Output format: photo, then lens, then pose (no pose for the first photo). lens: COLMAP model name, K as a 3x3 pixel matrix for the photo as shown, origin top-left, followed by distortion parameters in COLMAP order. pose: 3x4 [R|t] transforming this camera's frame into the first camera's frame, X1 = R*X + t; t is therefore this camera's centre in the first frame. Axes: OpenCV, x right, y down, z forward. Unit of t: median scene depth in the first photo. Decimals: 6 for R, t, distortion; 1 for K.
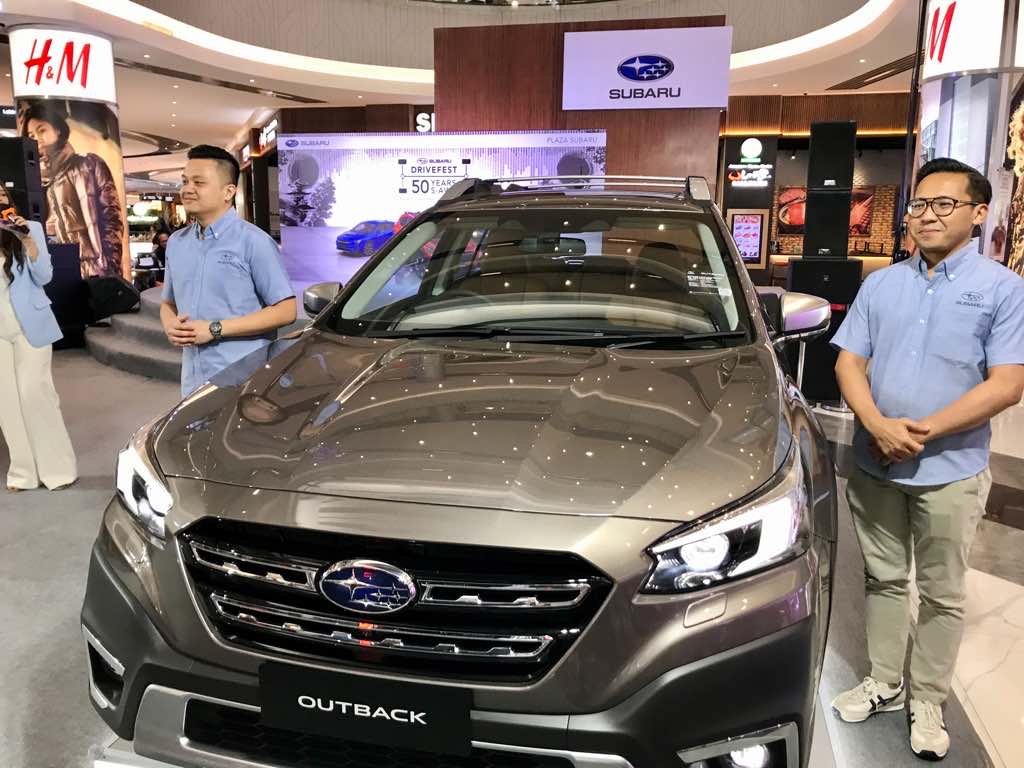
lens RADIAL K [[844.2, 0, 511.2], [0, 844.2, 383.2], [0, 0, 1]] dist [0.050456, -0.052366]
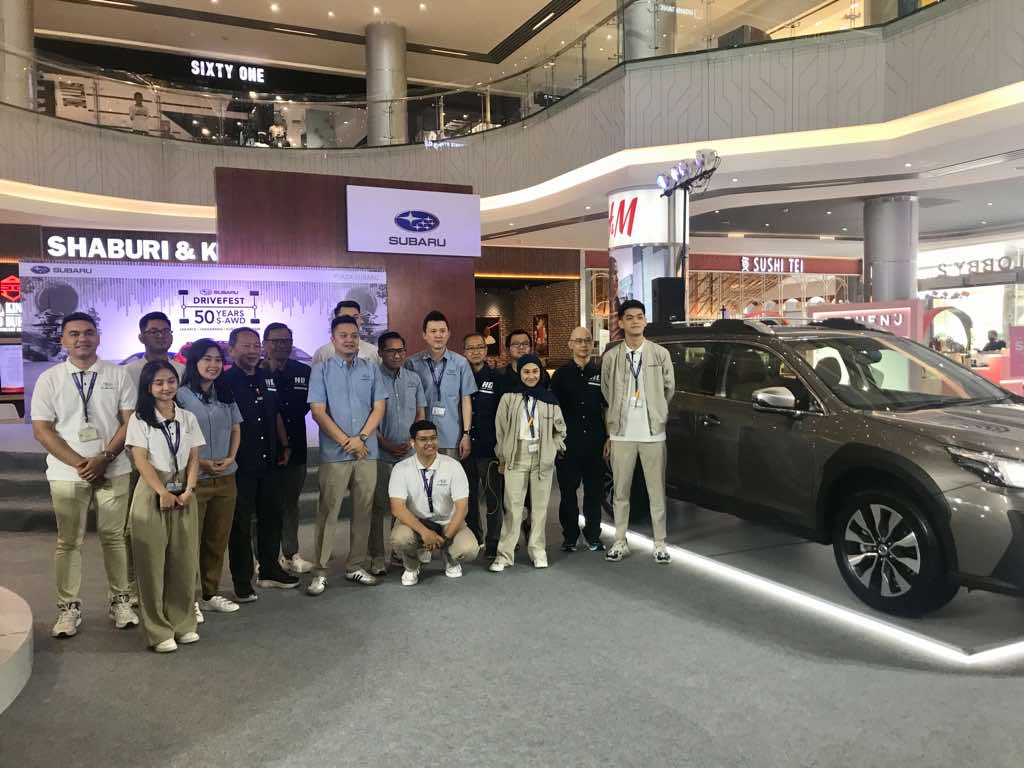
lens RADIAL K [[844.2, 0, 515.2], [0, 844.2, 388.2], [0, 0, 1]] dist [0.050456, -0.052366]
pose [[0.790487, -0.051558, 0.610305, -0.447617], [0.135154, 0.986571, -0.091711, -0.010847], [-0.597381, 0.154982, 0.786839, 0.016679]]
